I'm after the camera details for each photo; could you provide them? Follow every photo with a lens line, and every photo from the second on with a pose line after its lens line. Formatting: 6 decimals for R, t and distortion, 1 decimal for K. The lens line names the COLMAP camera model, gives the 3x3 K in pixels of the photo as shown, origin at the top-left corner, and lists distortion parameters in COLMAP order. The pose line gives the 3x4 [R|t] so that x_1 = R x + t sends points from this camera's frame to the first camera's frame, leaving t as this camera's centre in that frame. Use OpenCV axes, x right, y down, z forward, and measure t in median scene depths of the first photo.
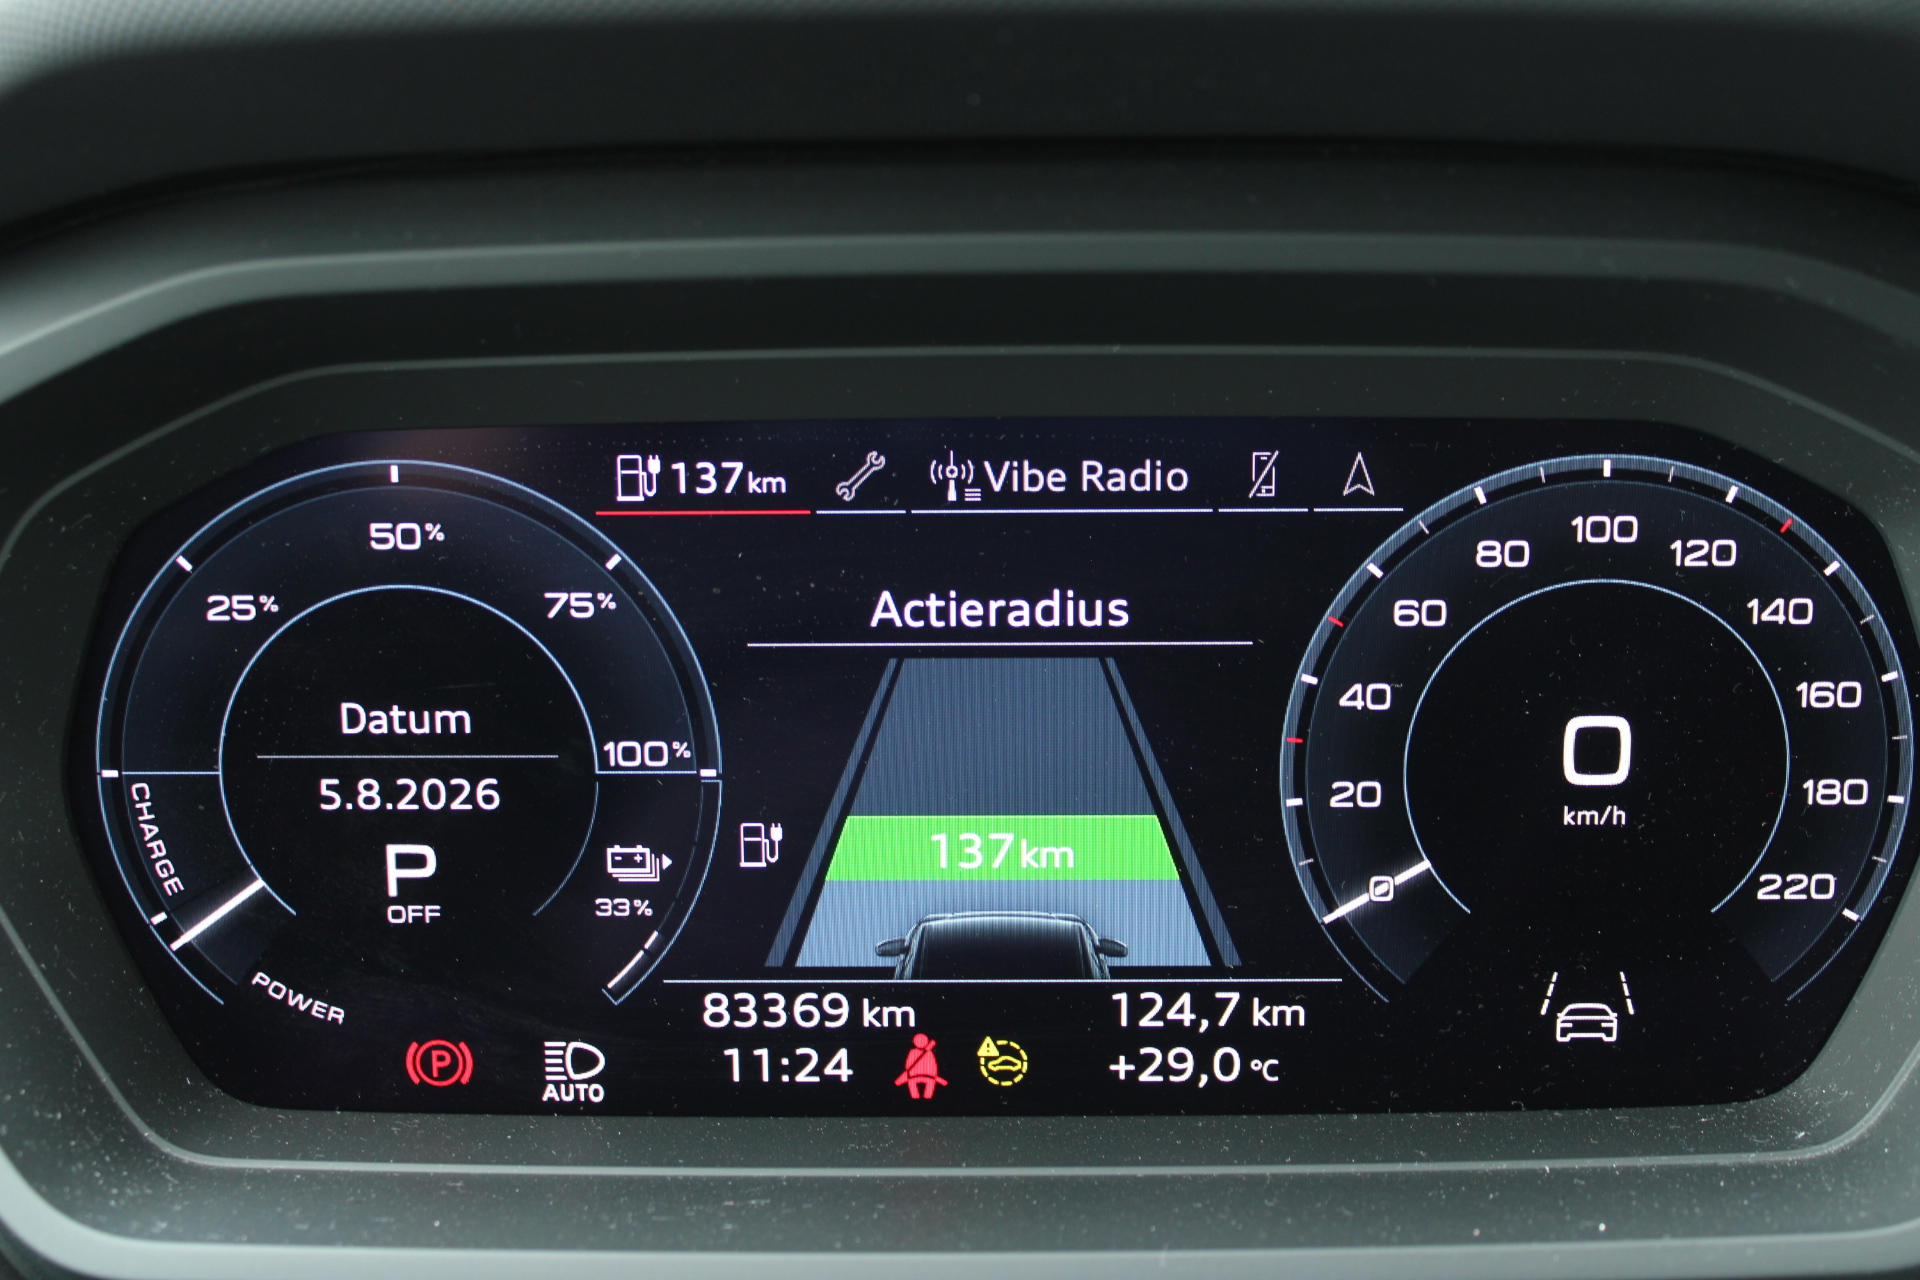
lens RADIAL K [[3021.3, 0, 960.0], [0, 3021.3, 640.0], [0, 0, 1]] dist [-0.044153, 0.856902]
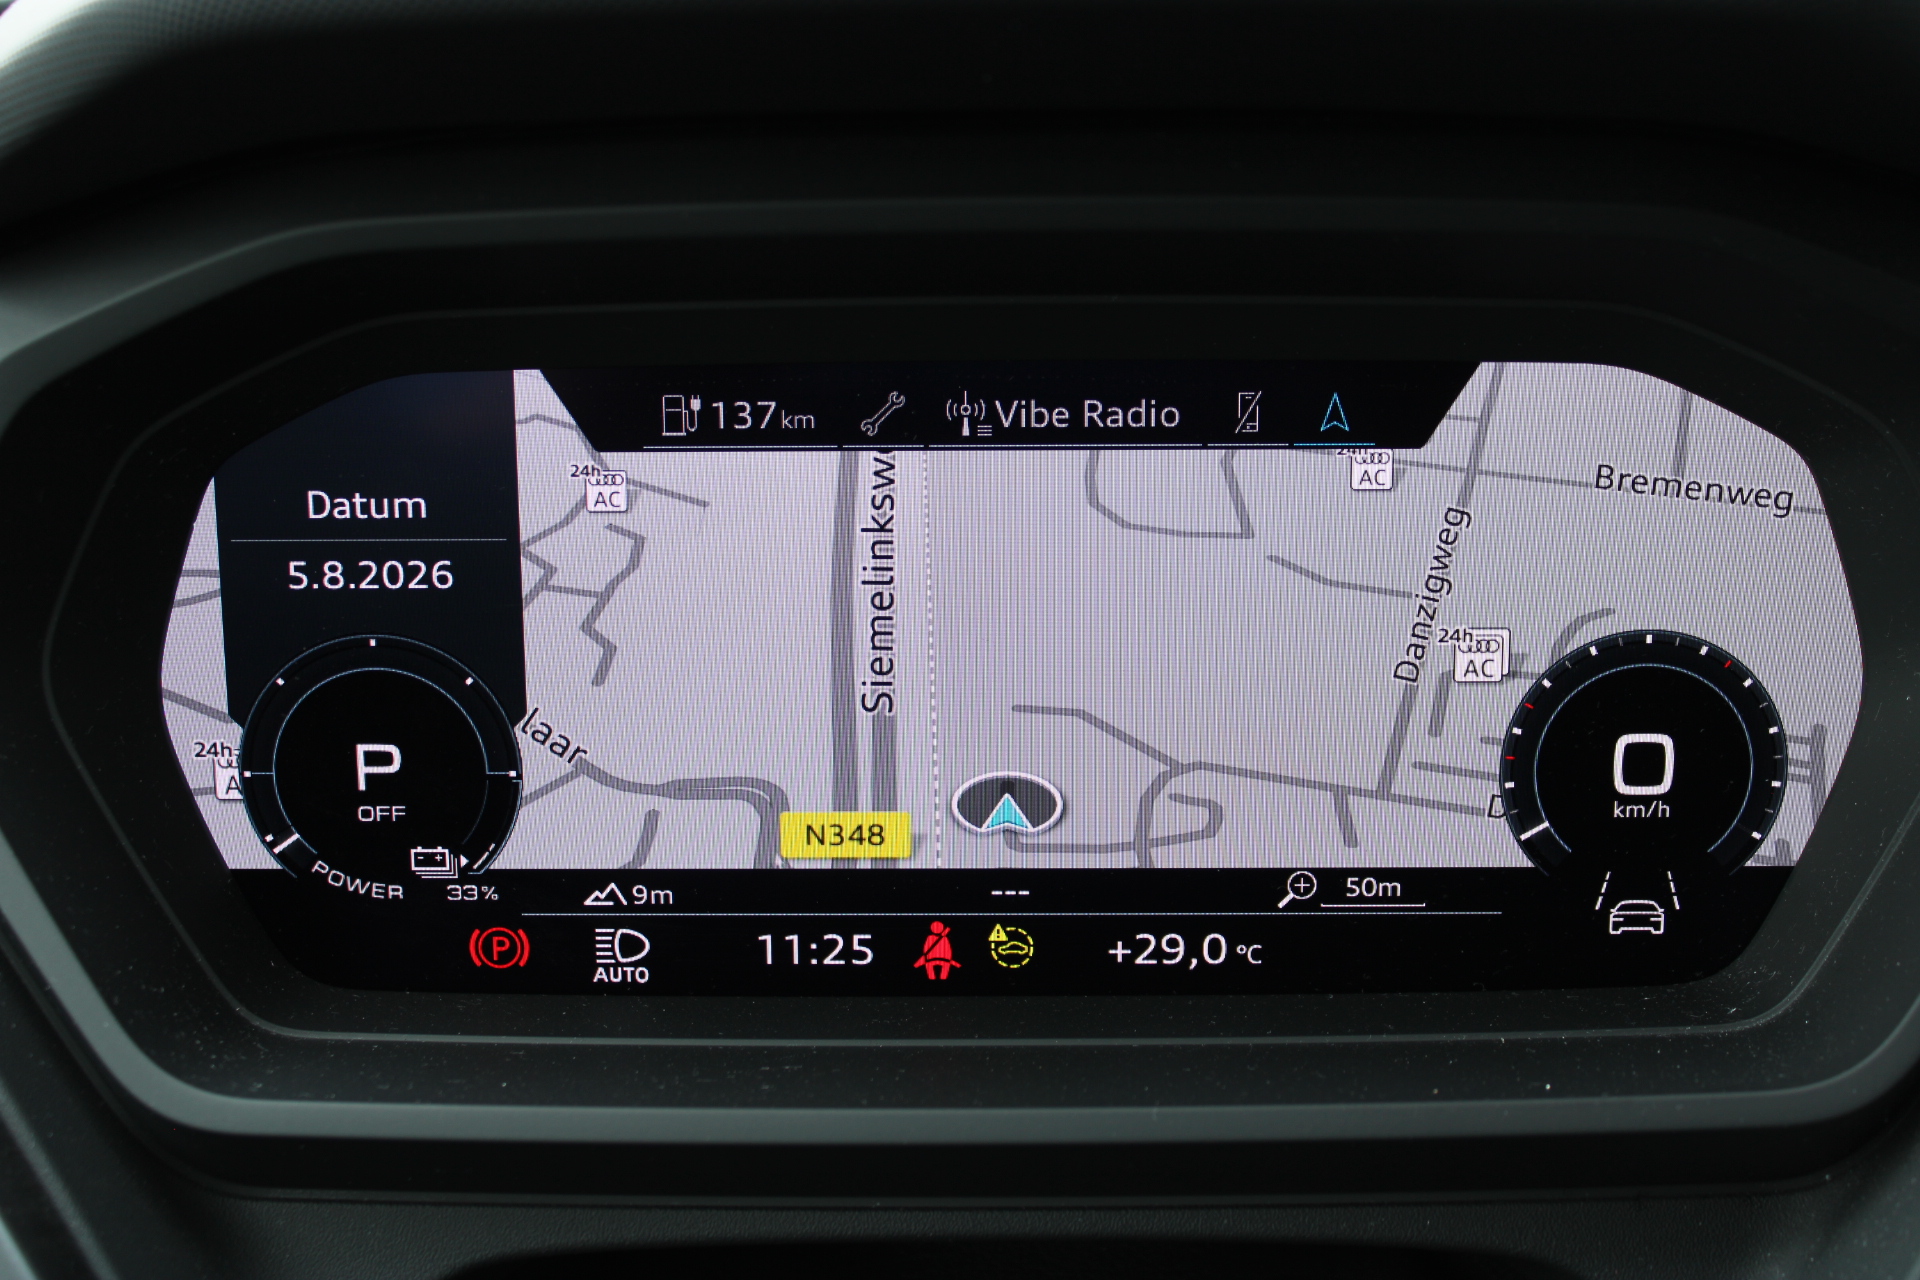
lens RADIAL K [[3021.3, 0, 960.0], [0, 3021.3, 640.0], [0, 0, 1]] dist [-0.044153, 0.856902]
pose [[0.999998, 0.000408, -0.002067, -0.002401], [-0.000369, 0.999824, 0.018749, 0.007523], [0.002074, -0.018749, 0.999822, -0.102341]]
